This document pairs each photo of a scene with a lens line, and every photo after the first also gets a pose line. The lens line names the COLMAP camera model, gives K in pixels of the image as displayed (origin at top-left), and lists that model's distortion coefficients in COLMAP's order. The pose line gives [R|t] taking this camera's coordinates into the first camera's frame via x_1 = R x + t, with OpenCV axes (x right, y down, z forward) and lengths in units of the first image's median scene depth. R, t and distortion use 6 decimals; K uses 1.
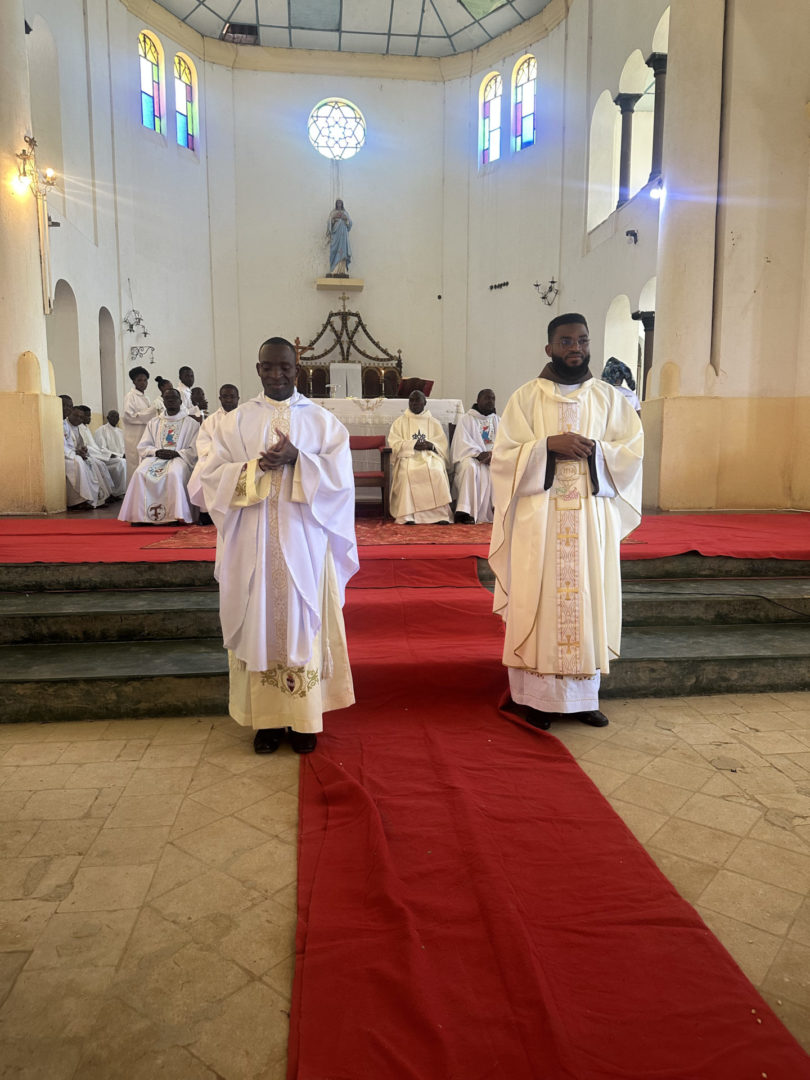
lens RADIAL K [[761.6, 0, 407.5], [0, 761.6, 558.7], [0, 0, 1]] dist [0.034660, -0.064522]
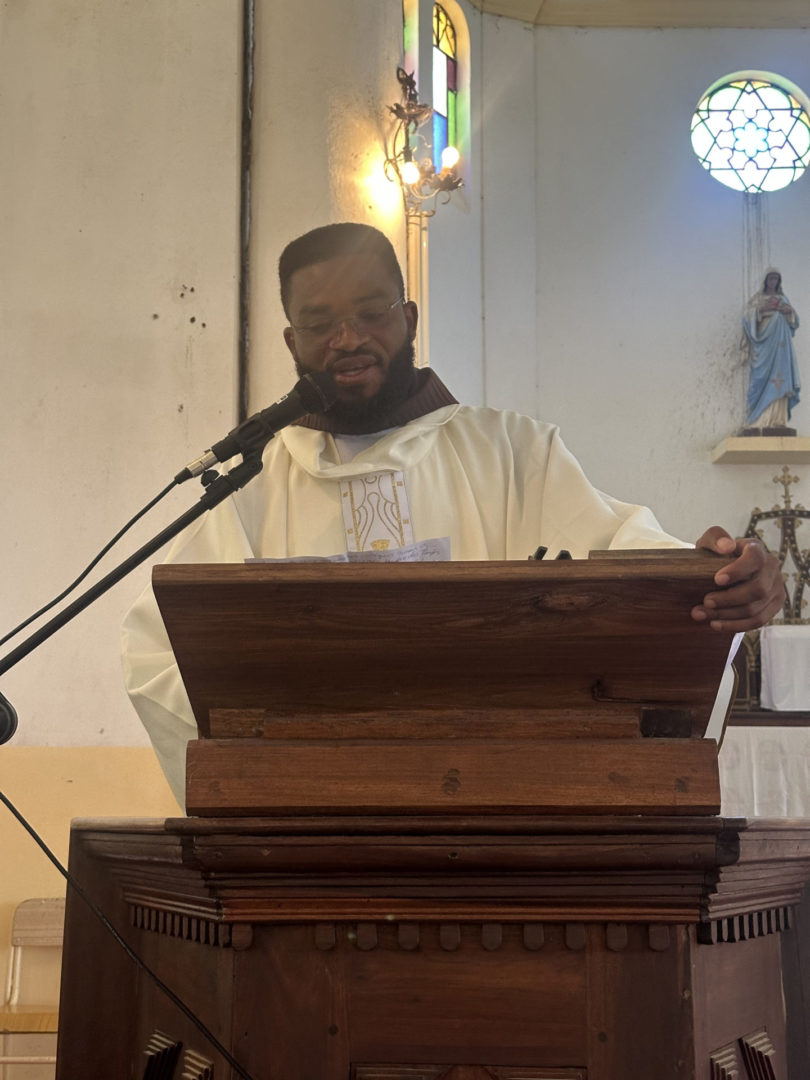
lens RADIAL K [[1531.3, 0, 418.0], [0, 1531.3, 540.7], [0, 0, 1]] dist [0.147895, -0.107166]
pose [[0.993487, -0.015819, -0.112843, -0.263369], [-0.017792, 0.956634, -0.290748, -0.069844], [0.112549, 0.290862, 0.950122, 0.219158]]
